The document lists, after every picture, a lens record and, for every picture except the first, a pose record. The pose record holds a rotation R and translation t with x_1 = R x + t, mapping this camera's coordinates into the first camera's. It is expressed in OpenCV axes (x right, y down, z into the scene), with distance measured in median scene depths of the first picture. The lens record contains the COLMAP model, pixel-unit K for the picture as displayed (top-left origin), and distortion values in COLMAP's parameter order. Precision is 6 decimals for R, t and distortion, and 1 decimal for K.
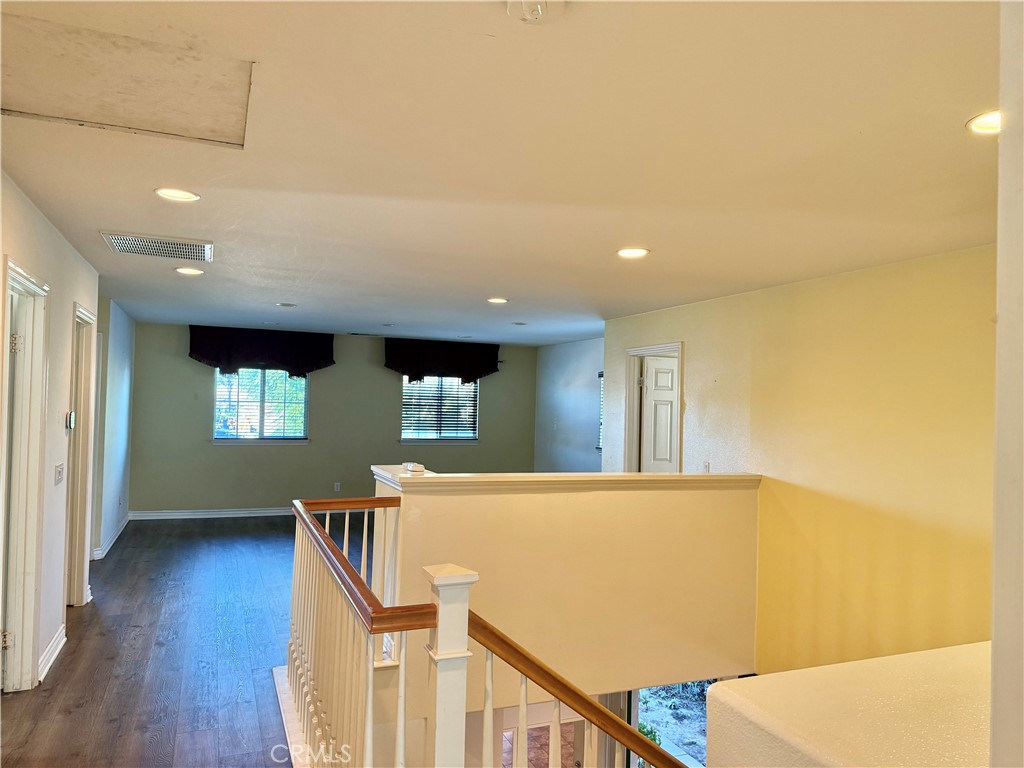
lens RADIAL K [[728.5, 0, 512.0], [0, 728.5, 384.0], [0, 0, 1]] dist [0.115354, -0.095021]
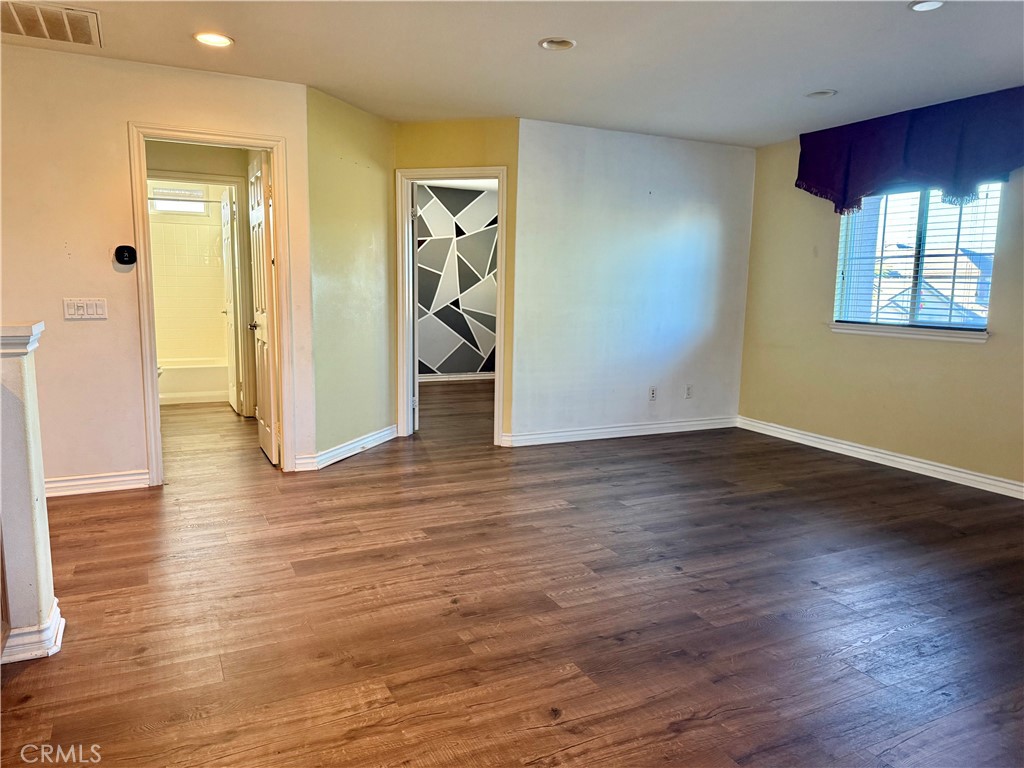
lens RADIAL K [[728.5, 0, 512.0], [0, 728.5, 384.0], [0, 0, 1]] dist [0.115354, -0.095021]
pose [[0.068610, 0.148483, -0.986532, 0.177259], [0.076046, 0.985207, 0.153573, 0.011190], [0.994741, -0.085558, 0.056304, 0.684473]]
